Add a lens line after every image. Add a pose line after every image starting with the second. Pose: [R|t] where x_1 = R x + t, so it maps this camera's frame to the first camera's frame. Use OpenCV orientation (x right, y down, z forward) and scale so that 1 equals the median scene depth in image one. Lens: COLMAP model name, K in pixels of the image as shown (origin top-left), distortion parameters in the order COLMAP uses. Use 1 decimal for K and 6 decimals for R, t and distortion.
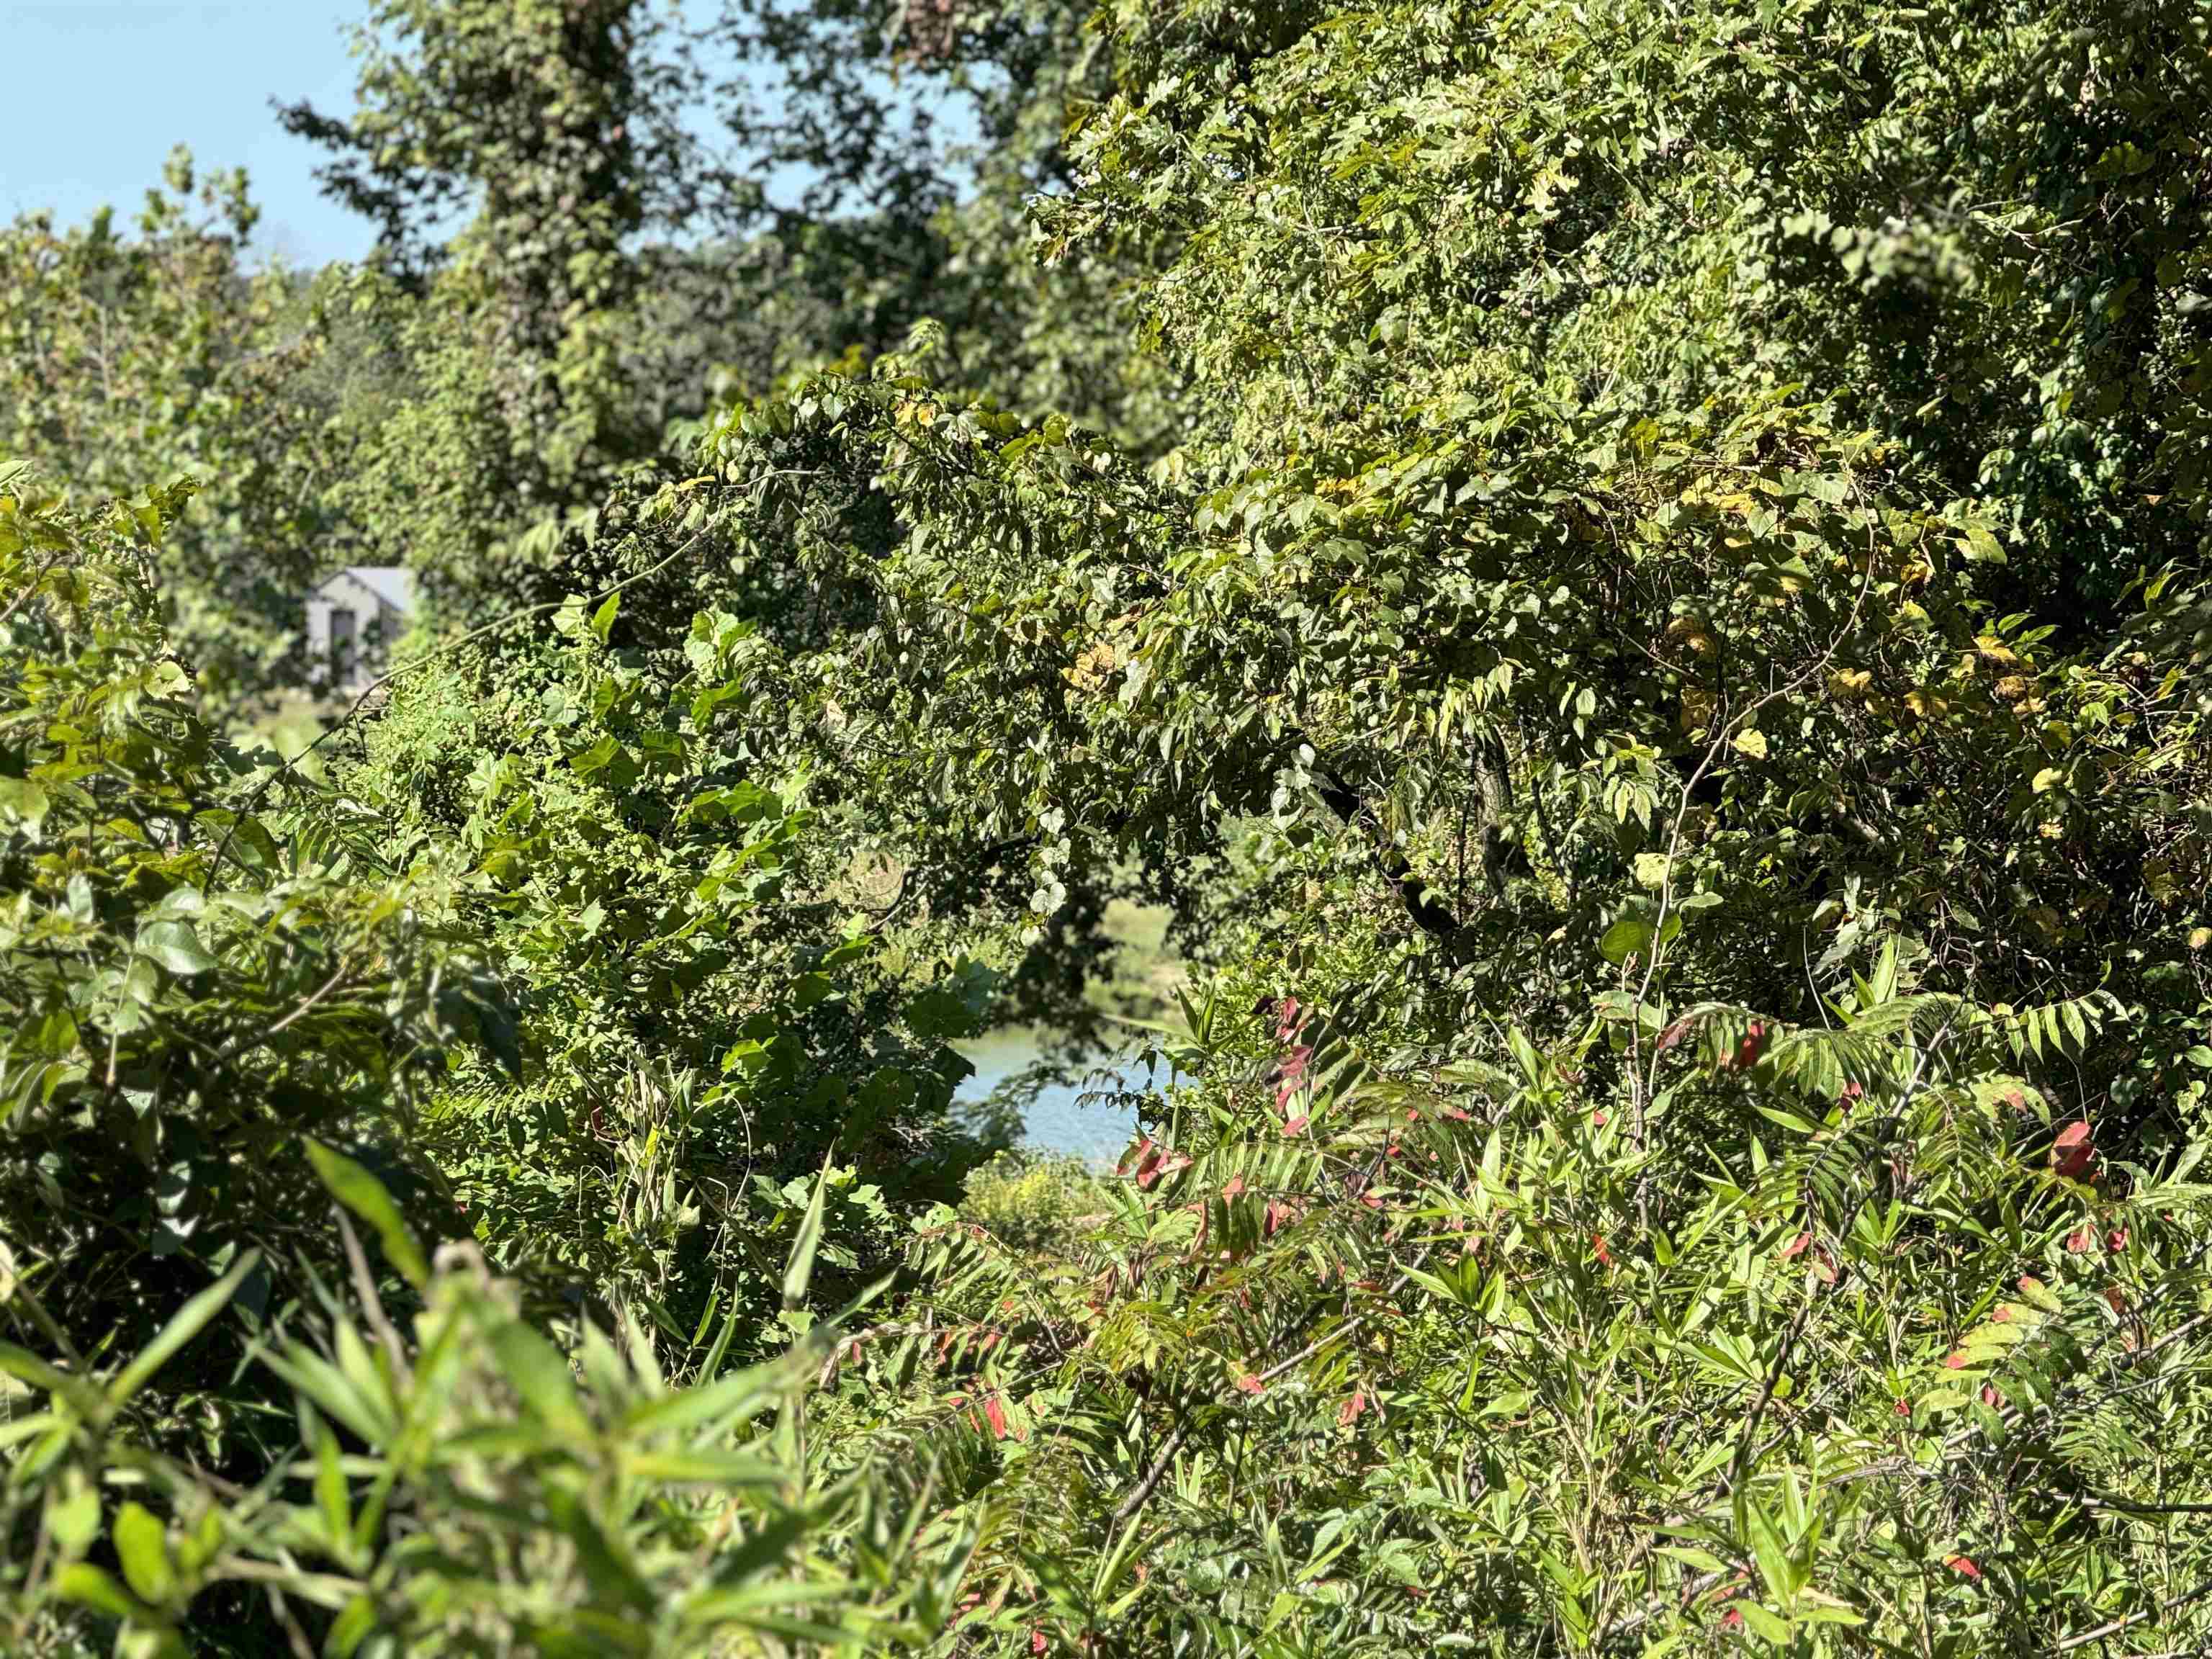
lens RADIAL K [[7687.8, 0, 1106.0], [0, 7687.8, 829.5], [0, 0, 1]] dist [0.412249, -2.886268]
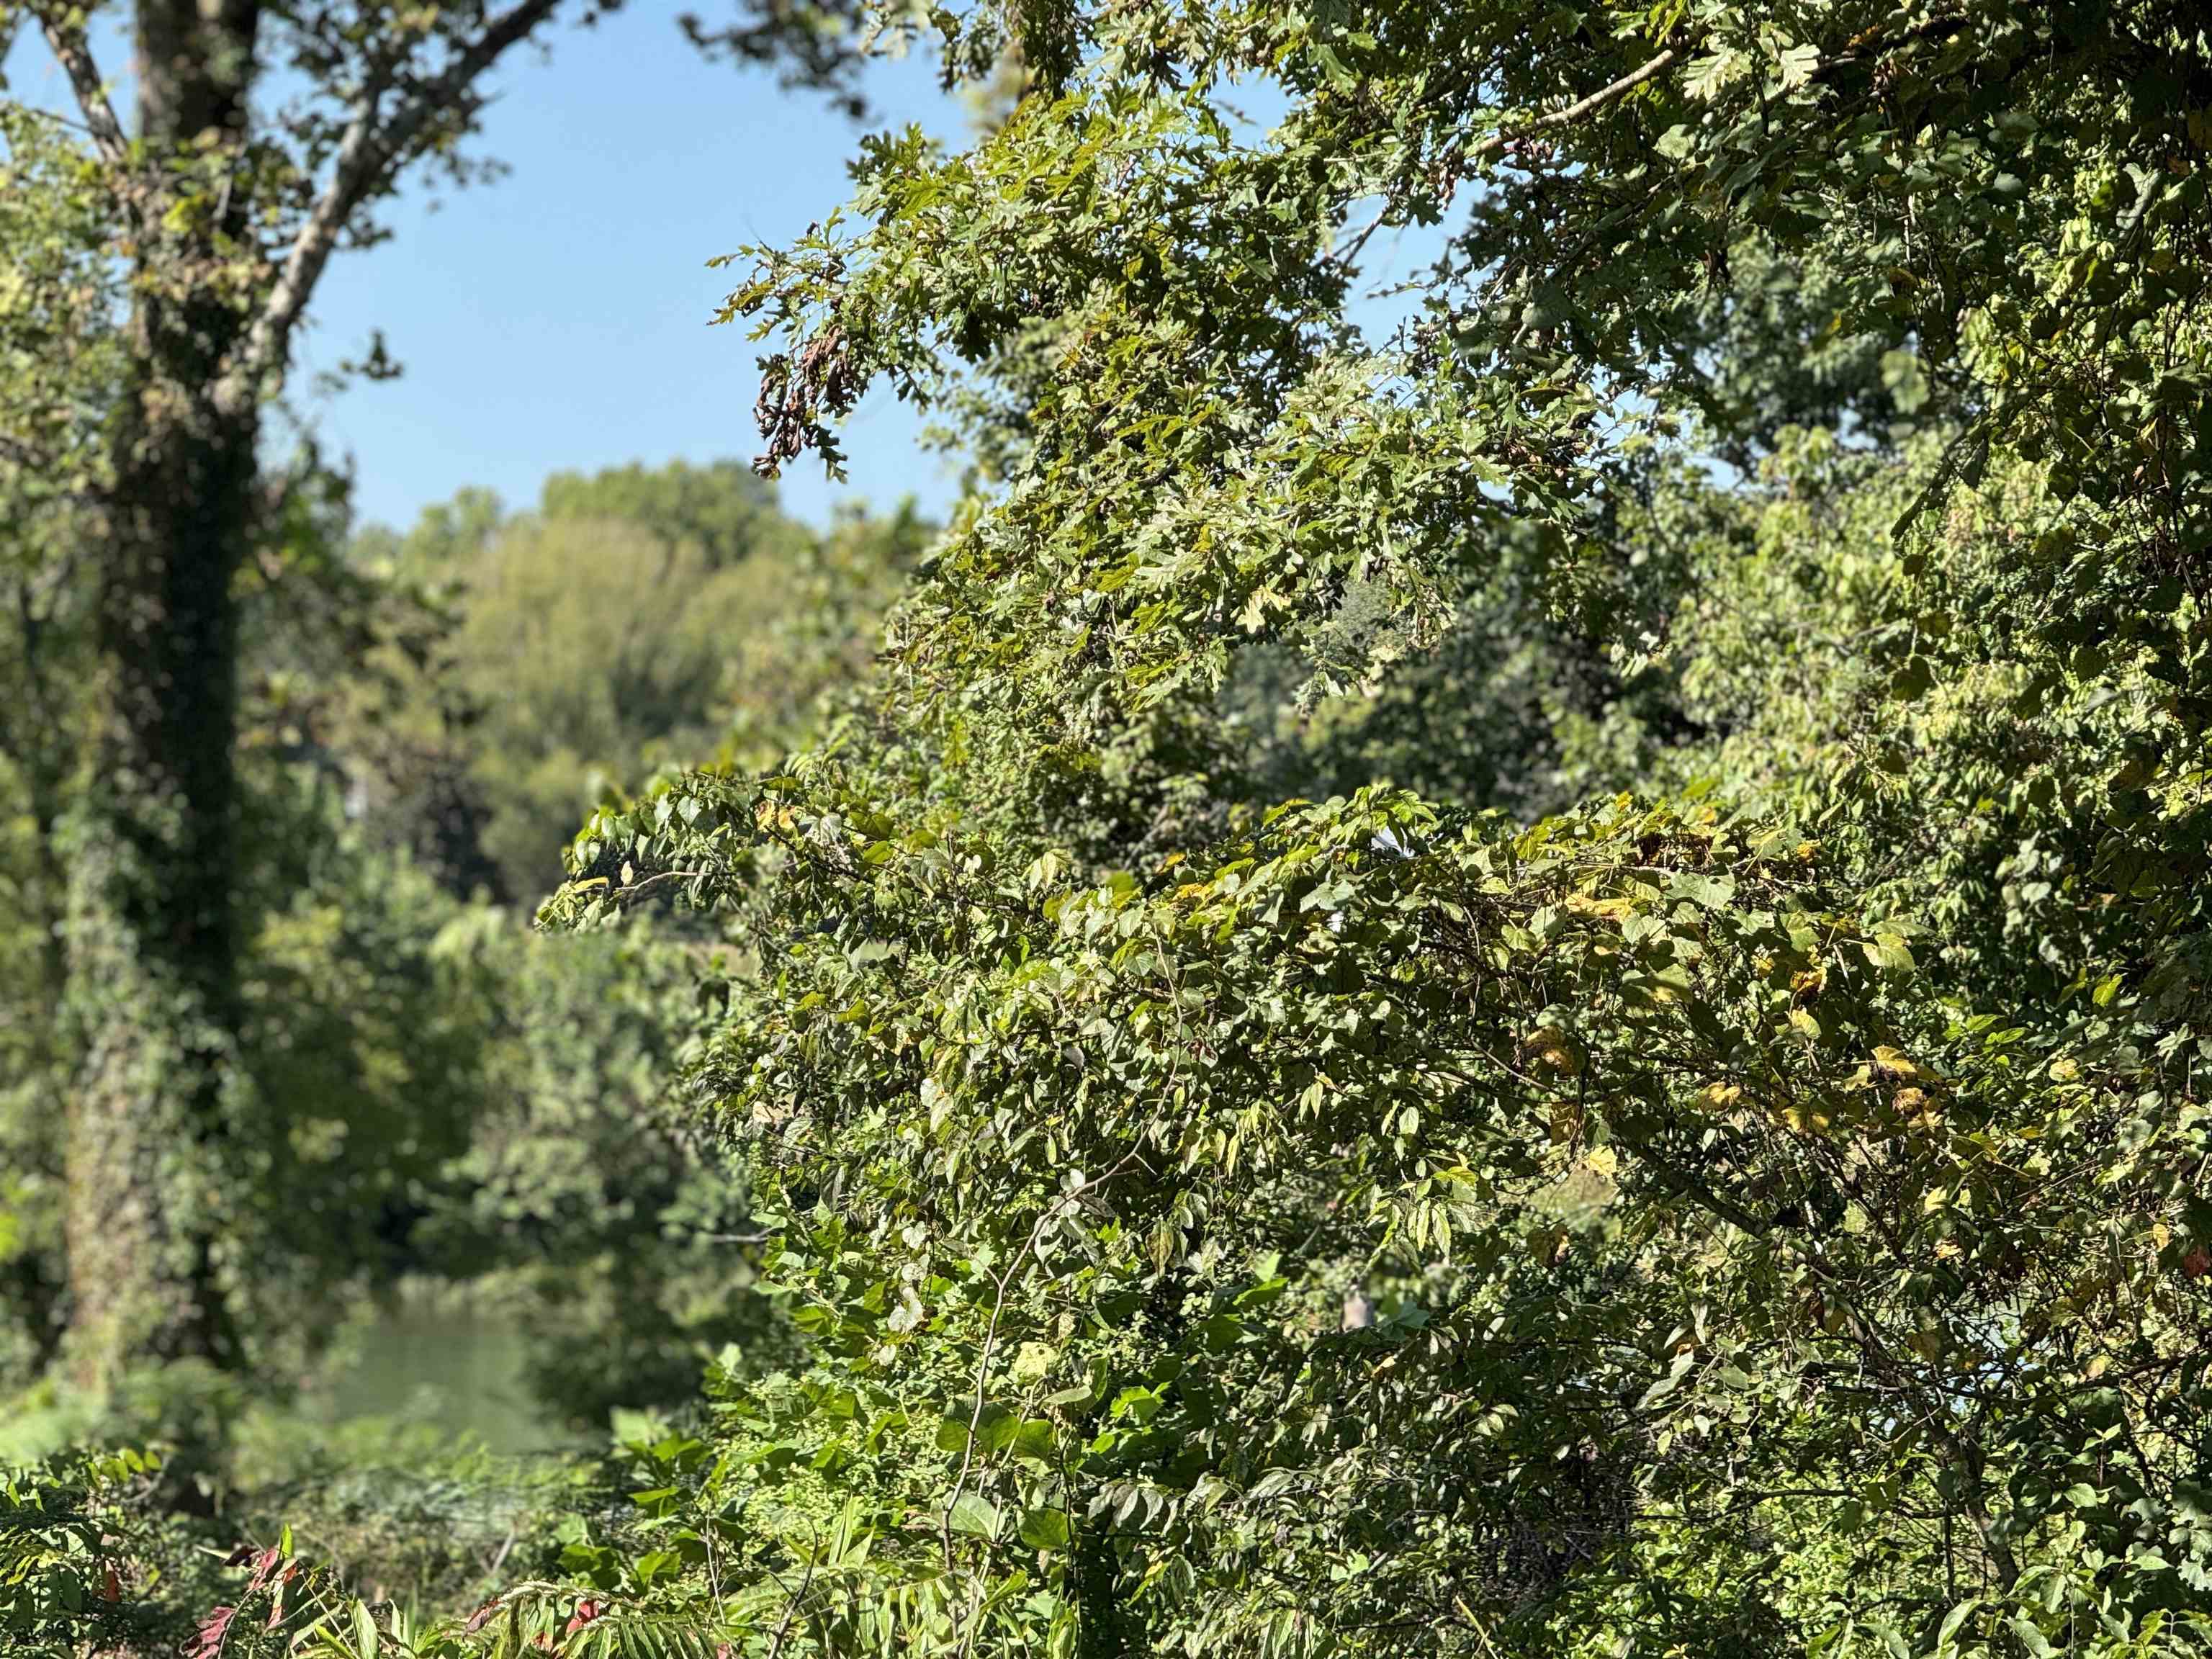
lens RADIAL K [[7732.6, 0, 1105.8], [0, 7732.6, 757.5], [0, 0, 1]] dist [0.550792, -2.937776]
pose [[0.988439, -0.004470, -0.151556, 0.167674], [-0.001486, 0.999232, -0.039162, -0.023351], [0.151614, 0.038934, 0.987673, 0.031904]]
